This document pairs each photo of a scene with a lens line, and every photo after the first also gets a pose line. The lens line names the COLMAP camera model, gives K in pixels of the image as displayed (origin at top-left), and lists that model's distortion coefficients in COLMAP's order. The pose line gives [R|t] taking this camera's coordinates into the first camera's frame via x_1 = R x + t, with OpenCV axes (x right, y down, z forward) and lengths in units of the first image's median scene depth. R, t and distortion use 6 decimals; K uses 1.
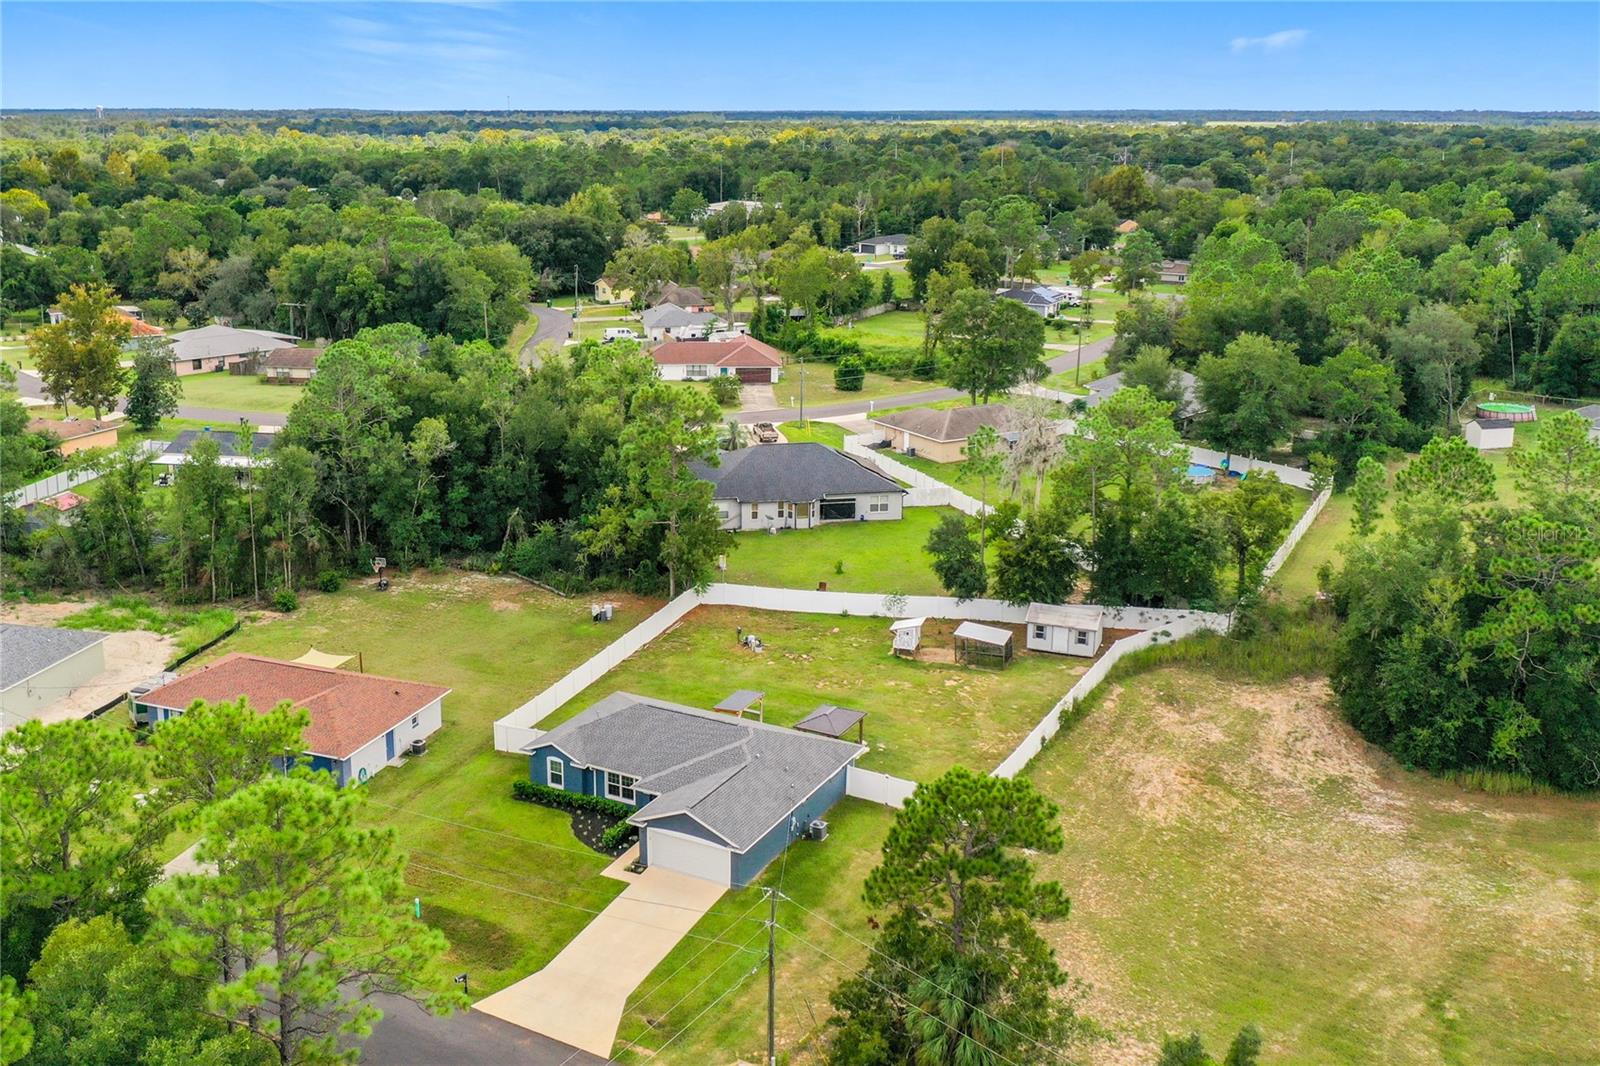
lens RADIAL K [[1322.0, 0, 793.6], [0, 1322.0, 458.4], [0, 0, 1]] dist [-0.011274, -0.006164]
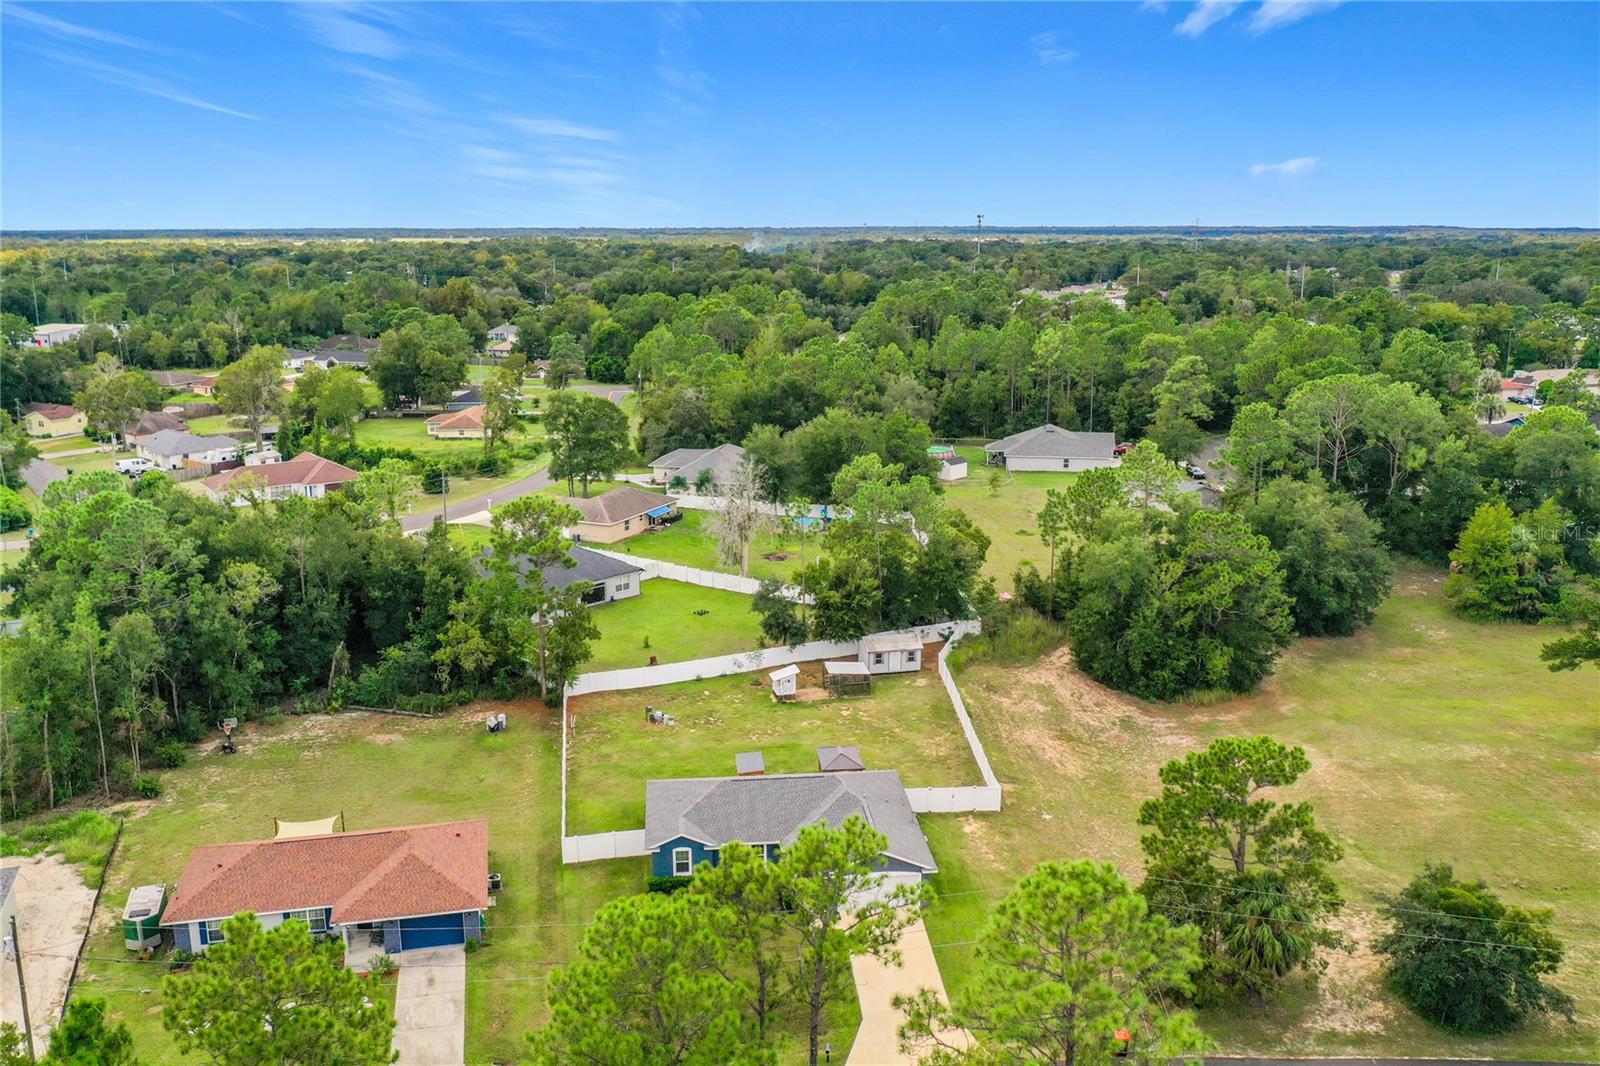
lens RADIAL K [[1154.8, 0, 770.8], [0, 1154.8, 562.7], [0, 0, 1]] dist [-0.008975, -0.000663]
pose [[0.854809, -0.144814, 0.498328, -0.399256], [0.132859, 0.989341, 0.059602, -0.031458], [-0.501648, 0.015259, 0.864937, 0.122320]]
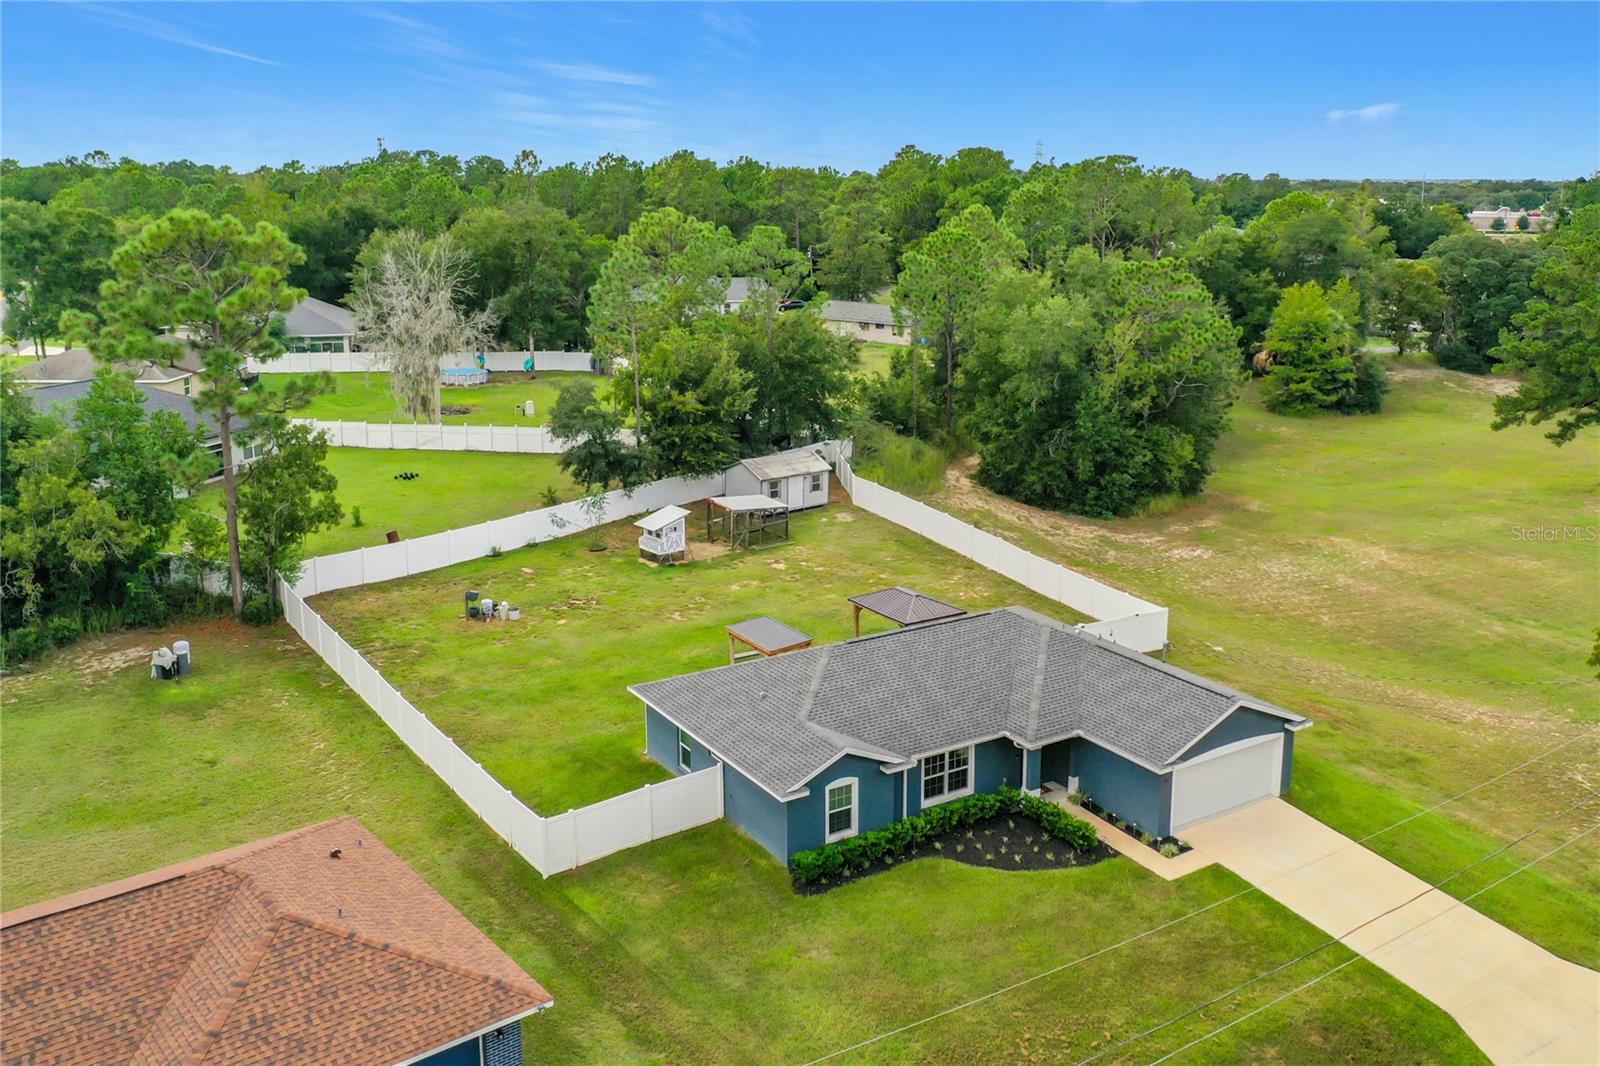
lens RADIAL K [[1322.0, 0, 793.6], [0, 1322.0, 458.4], [0, 0, 1]] dist [-0.011274, -0.006164]
pose [[0.541607, -0.183108, 0.820447, -0.423429], [0.193926, 0.976879, 0.090002, 0.043770], [-0.817957, 0.110360, 0.564594, 0.527051]]
